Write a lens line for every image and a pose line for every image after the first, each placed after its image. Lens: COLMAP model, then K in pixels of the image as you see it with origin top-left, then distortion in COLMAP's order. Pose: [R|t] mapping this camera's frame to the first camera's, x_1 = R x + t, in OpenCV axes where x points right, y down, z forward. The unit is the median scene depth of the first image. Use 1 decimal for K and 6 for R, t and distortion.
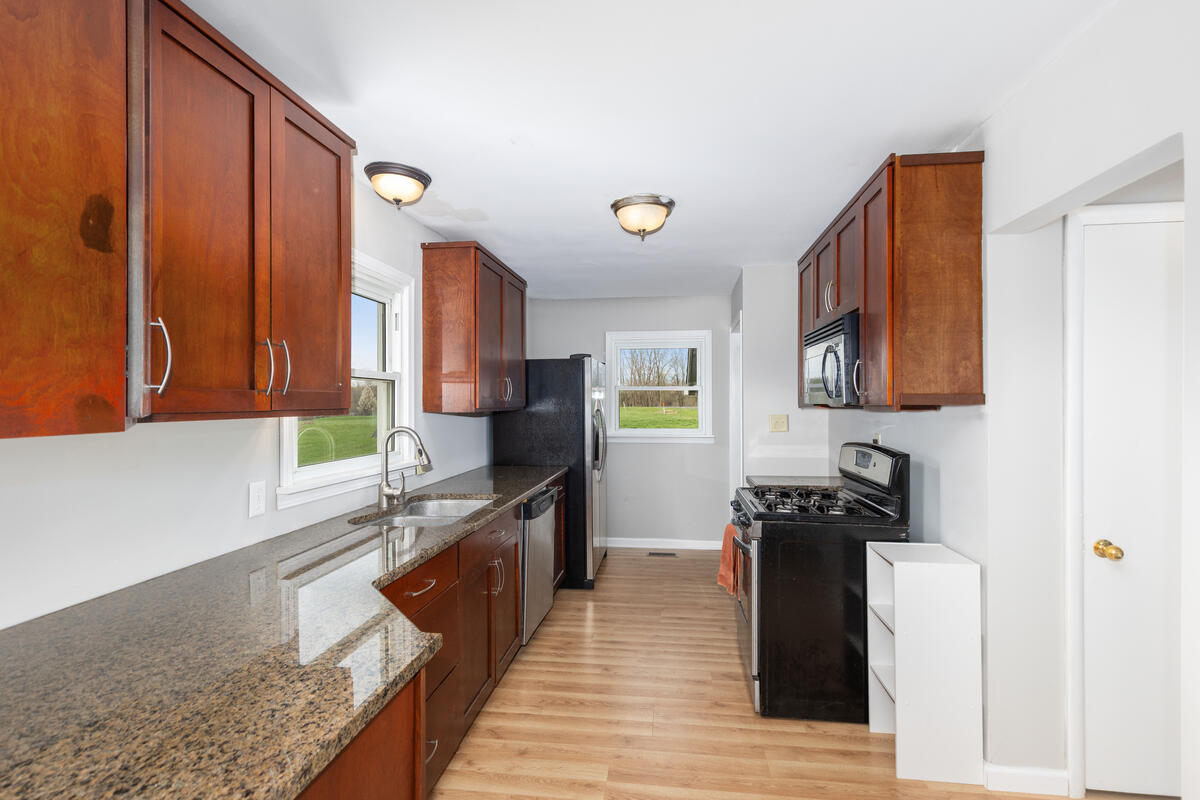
lens RADIAL K [[549.7, 0, 614.2], [0, 549.7, 394.5], [0, 0, 1]] dist [-0.000523, 0.000071]
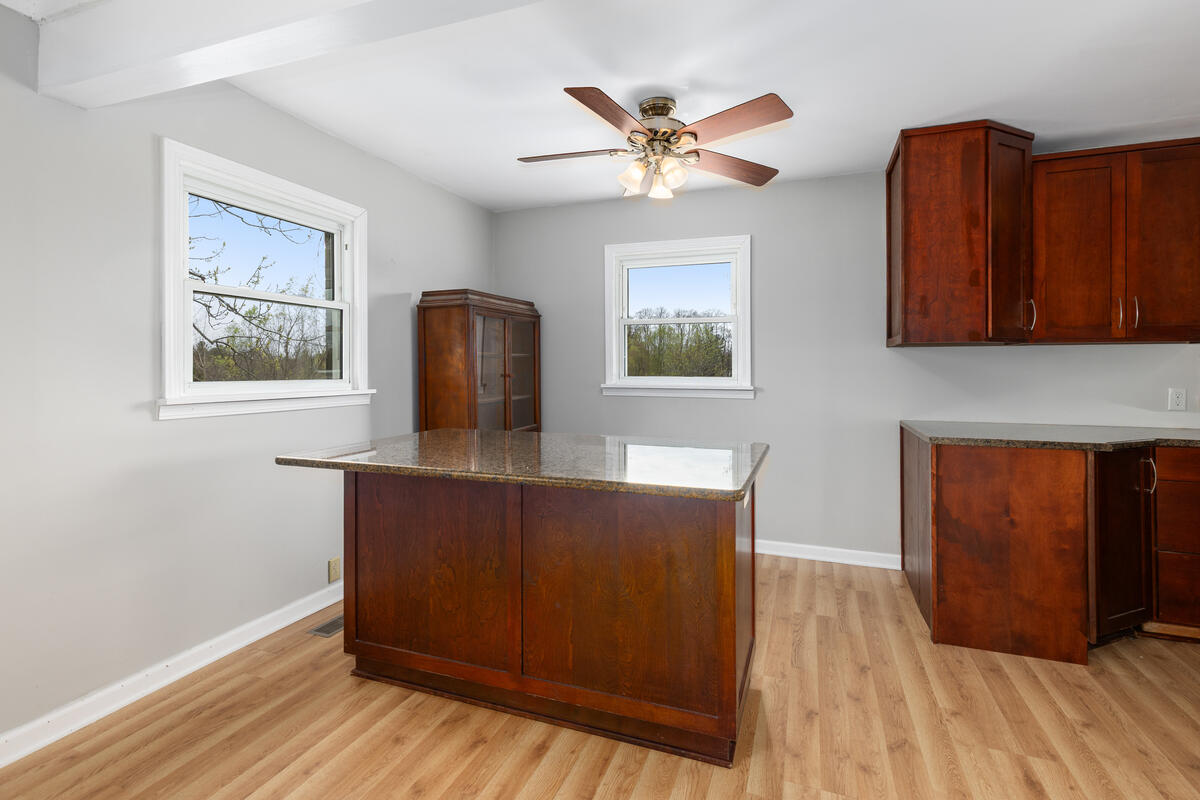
lens RADIAL K [[562.9, 0, 605.4], [0, 562.9, 370.6], [0, 0, 1]] dist [-0.001341, -0.000144]
pose [[-0.234101, 0.002808, -0.972208, 1.378946], [0.010796, 0.999942, 0.000288, 0.104621], [0.972152, -0.010429, -0.234117, -0.177946]]
